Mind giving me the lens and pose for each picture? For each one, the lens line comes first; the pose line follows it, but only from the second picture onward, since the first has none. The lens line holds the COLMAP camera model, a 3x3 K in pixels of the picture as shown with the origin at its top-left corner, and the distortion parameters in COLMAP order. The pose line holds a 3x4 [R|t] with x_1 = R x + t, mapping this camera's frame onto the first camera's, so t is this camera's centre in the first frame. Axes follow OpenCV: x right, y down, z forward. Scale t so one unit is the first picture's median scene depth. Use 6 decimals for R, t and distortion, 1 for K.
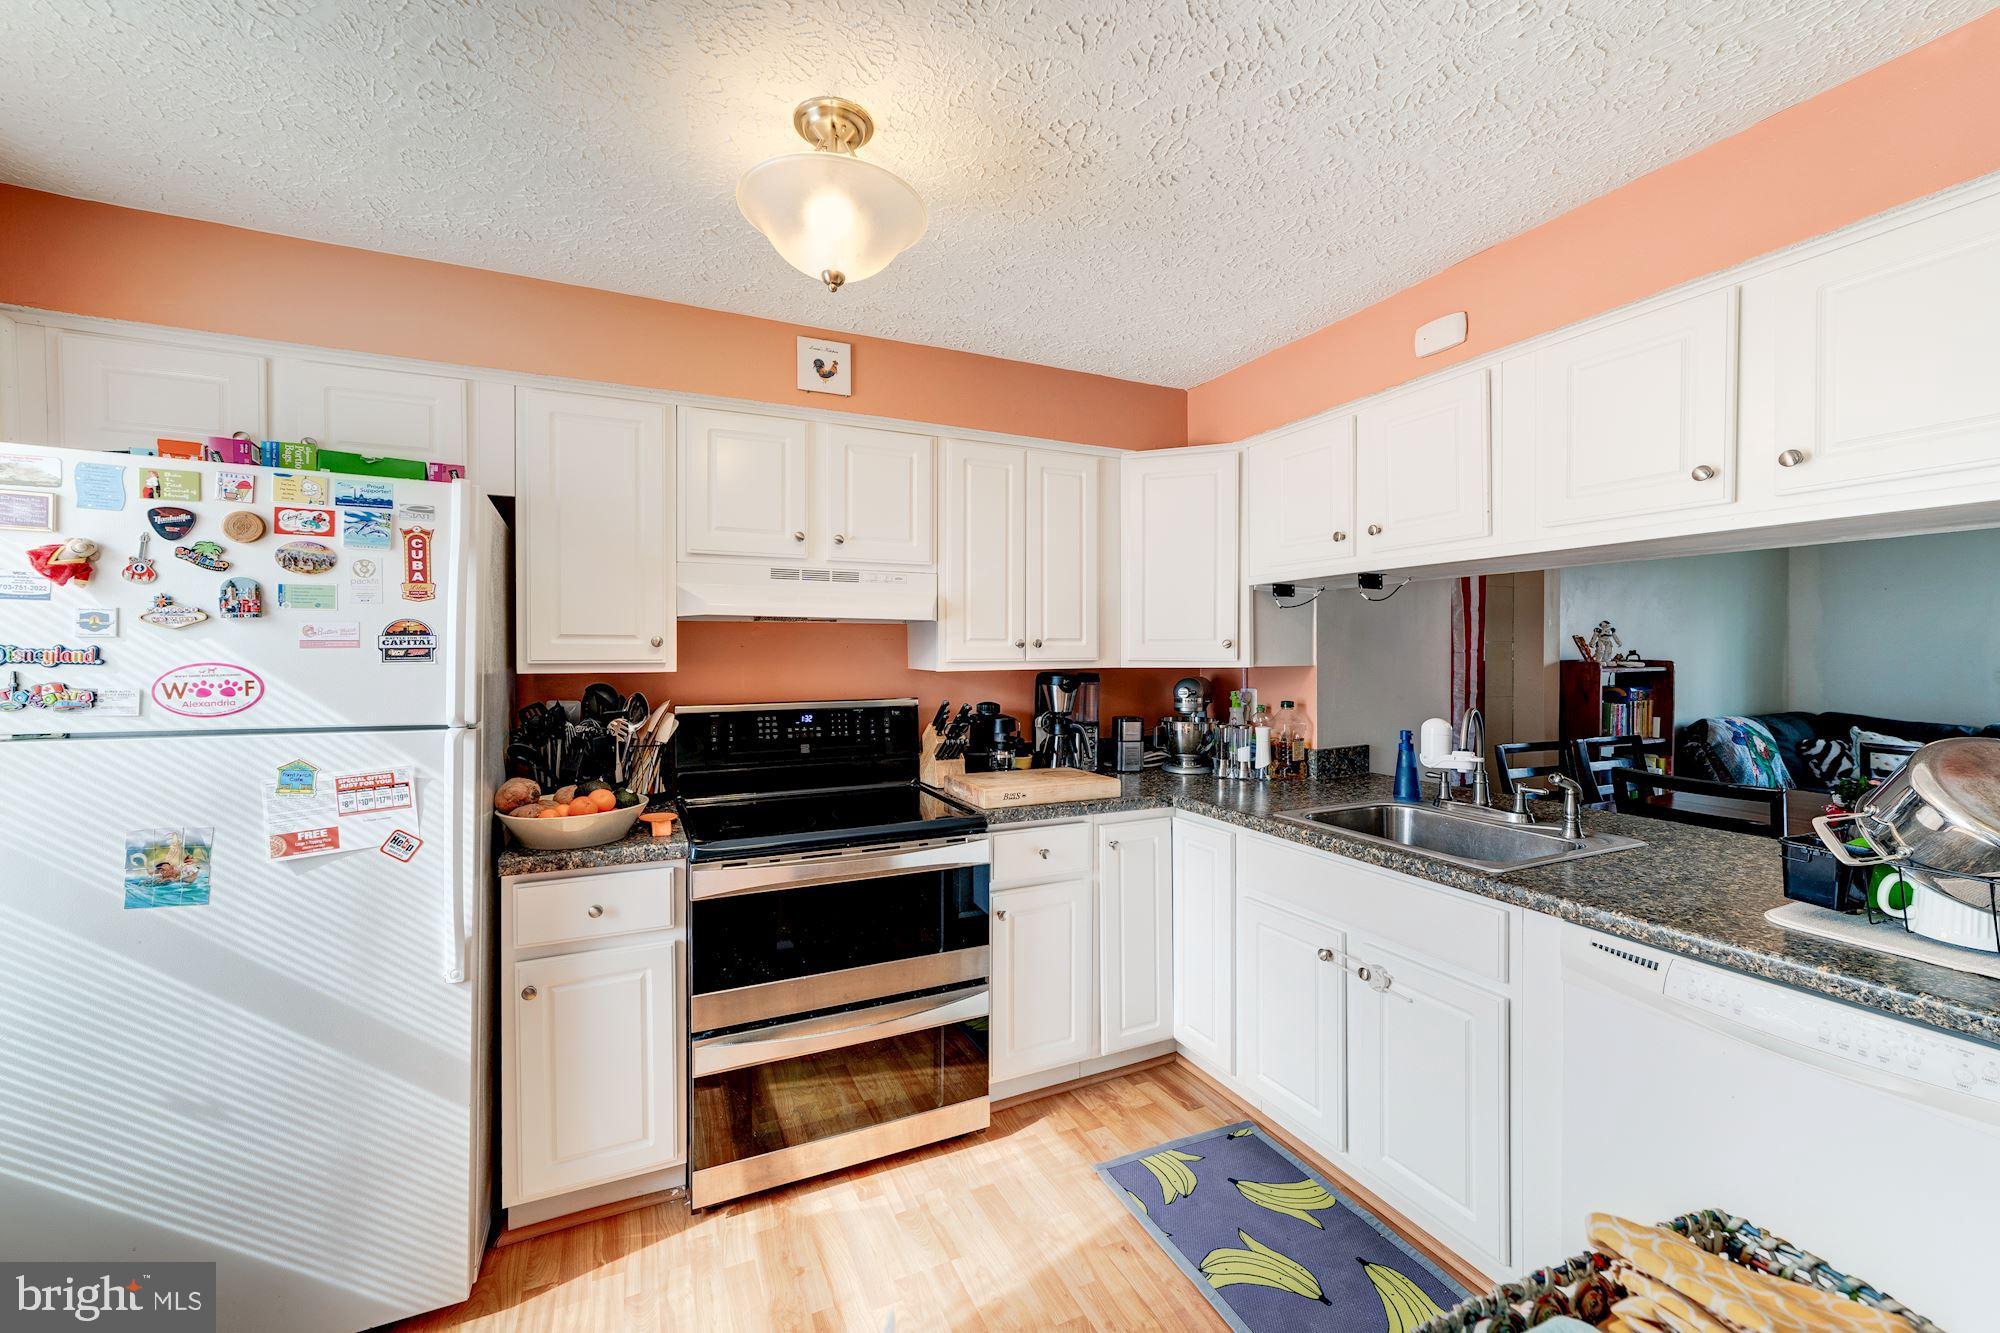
lens RADIAL K [[768.3, 0, 1003.2], [0, 768.3, 660.4], [0, 0, 1]] dist [0.002398, 0.000657]
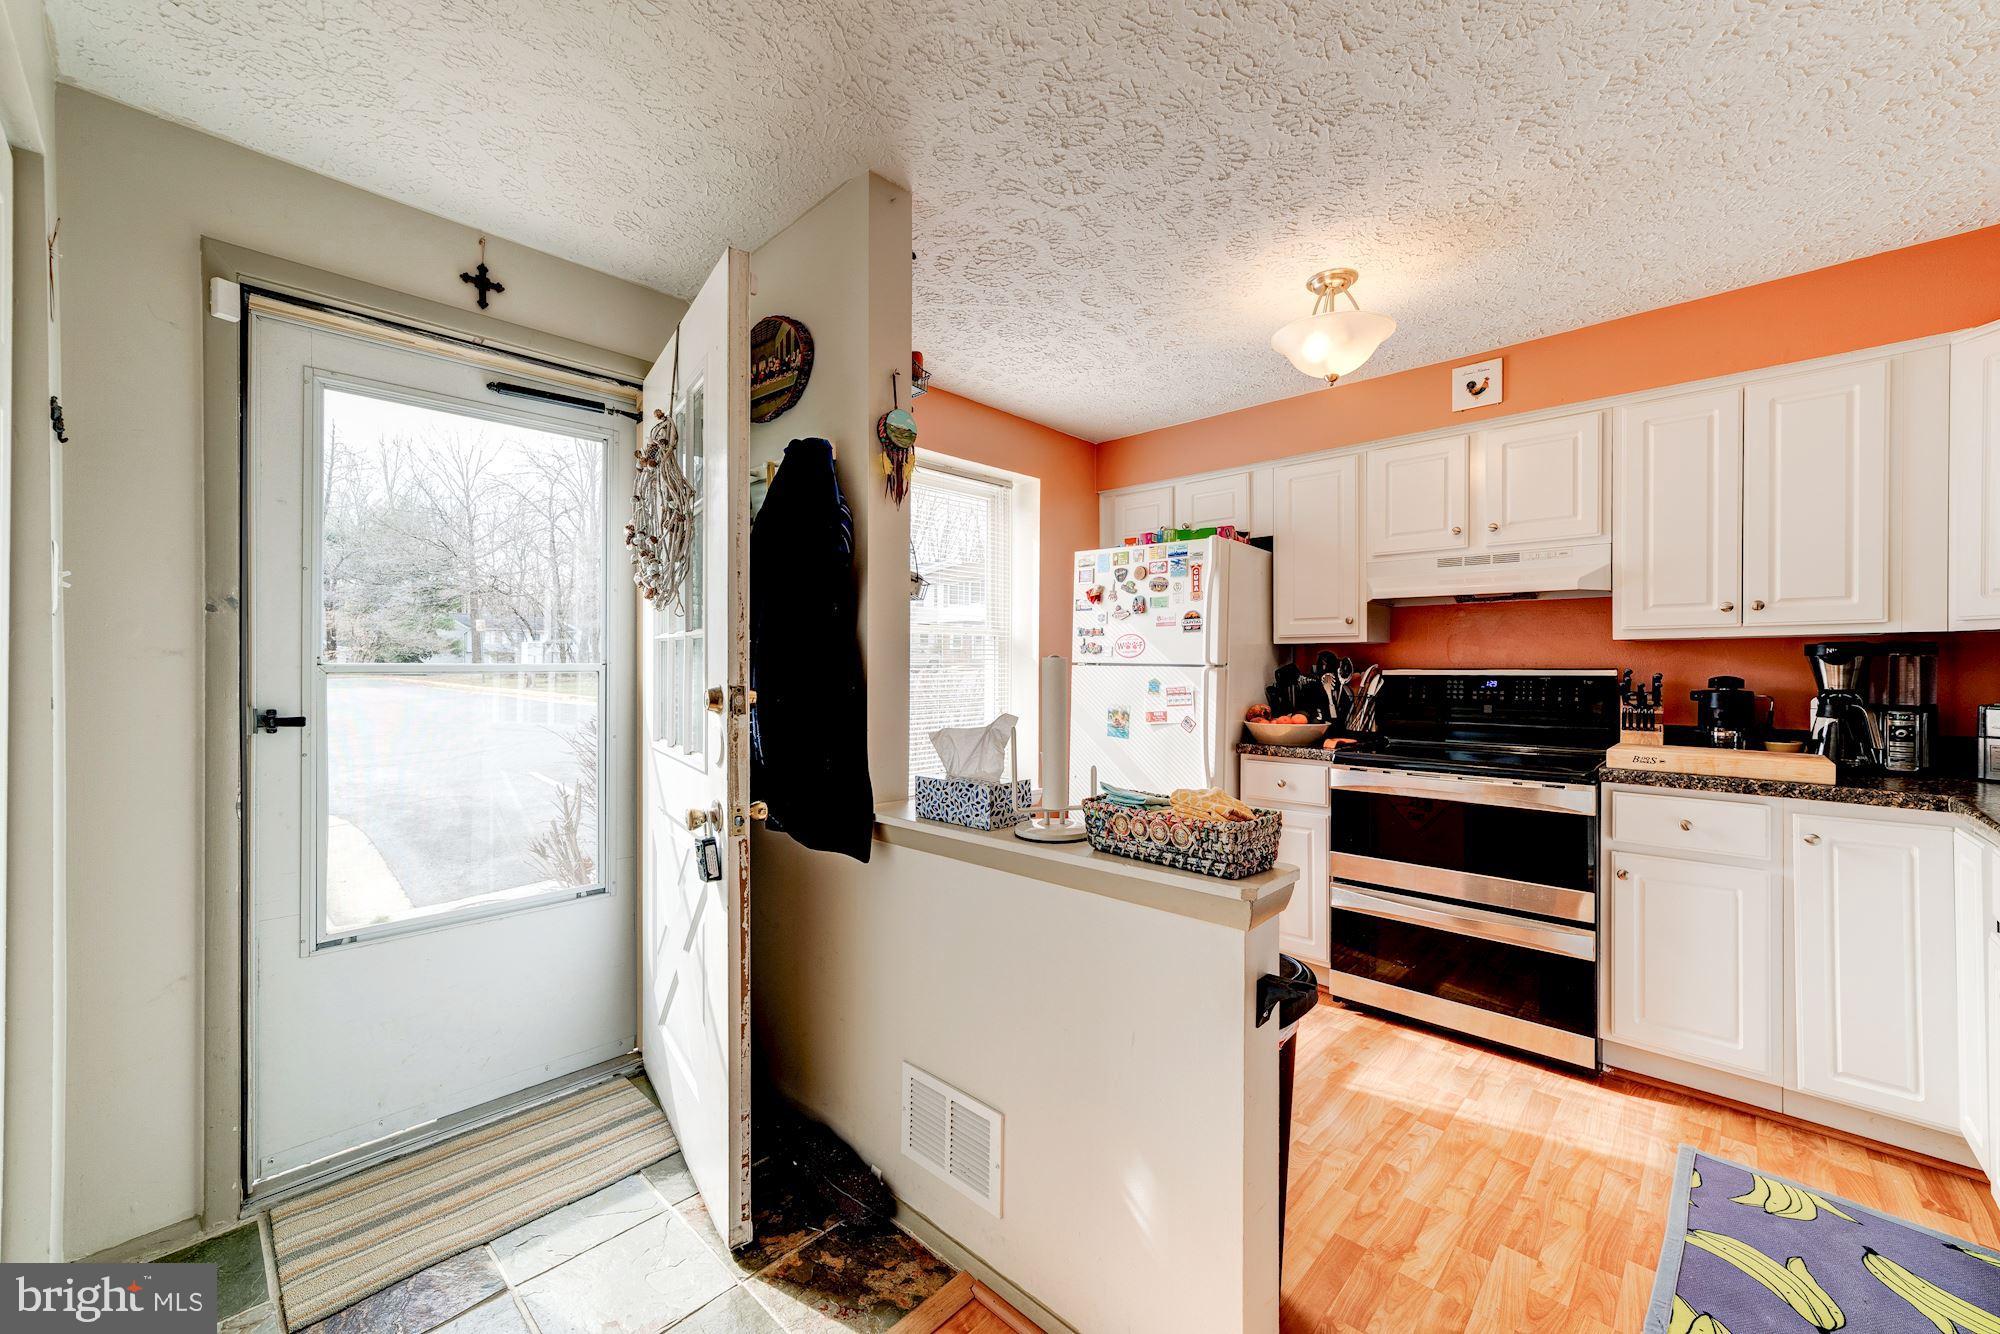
lens RADIAL K [[768.3, 0, 995.3], [0, 768.3, 665.3], [0, 0, 1]] dist [0.002398, 0.000657]
pose [[0.366308, 0.003762, -0.930486, 0.738059], [-0.014974, 0.999886, -0.001852, 0.082675], [0.930373, 0.014612, 0.366322, -0.162058]]
